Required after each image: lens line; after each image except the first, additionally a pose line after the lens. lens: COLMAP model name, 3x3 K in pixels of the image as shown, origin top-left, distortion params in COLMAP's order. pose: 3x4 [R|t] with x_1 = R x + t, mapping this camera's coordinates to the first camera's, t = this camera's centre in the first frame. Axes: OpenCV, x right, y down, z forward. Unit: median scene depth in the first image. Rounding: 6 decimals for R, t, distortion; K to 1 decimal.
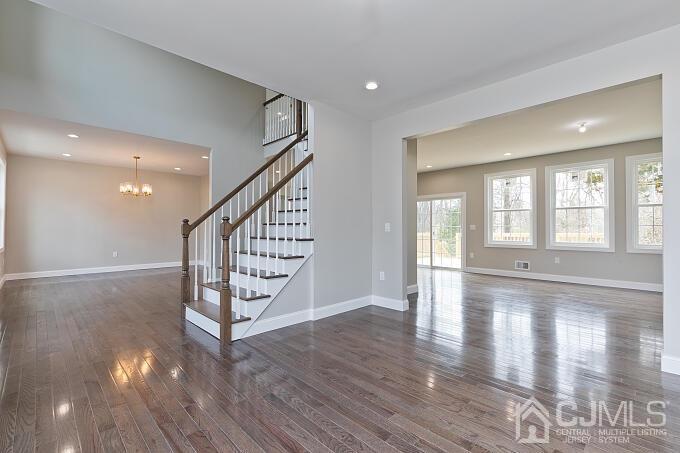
lens RADIAL K [[306.3, 0, 340.6], [0, 306.3, 226.2], [0, 0, 1]] dist [0.011815, -0.002001]
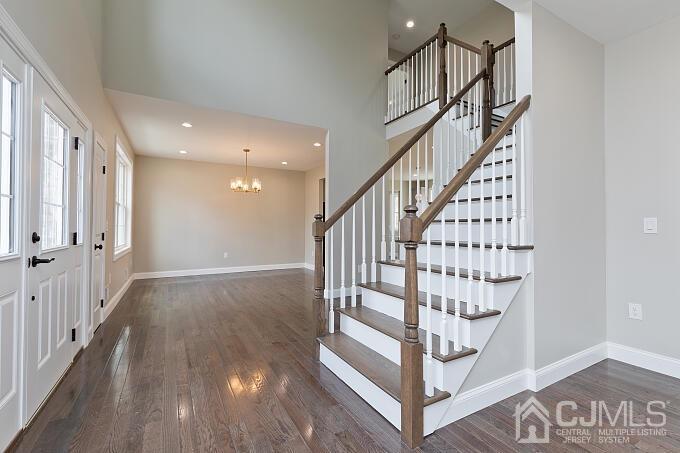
lens RADIAL K [[306.3, 0, 338.5], [0, 306.3, 225.2], [0, 0, 1]] dist [0.011815, -0.002001]
pose [[0.963054, -0.003509, -0.269286, -0.237213], [0.002593, 0.999990, -0.003759, 0.003491], [0.269296, 0.002921, 0.963053, 0.302206]]
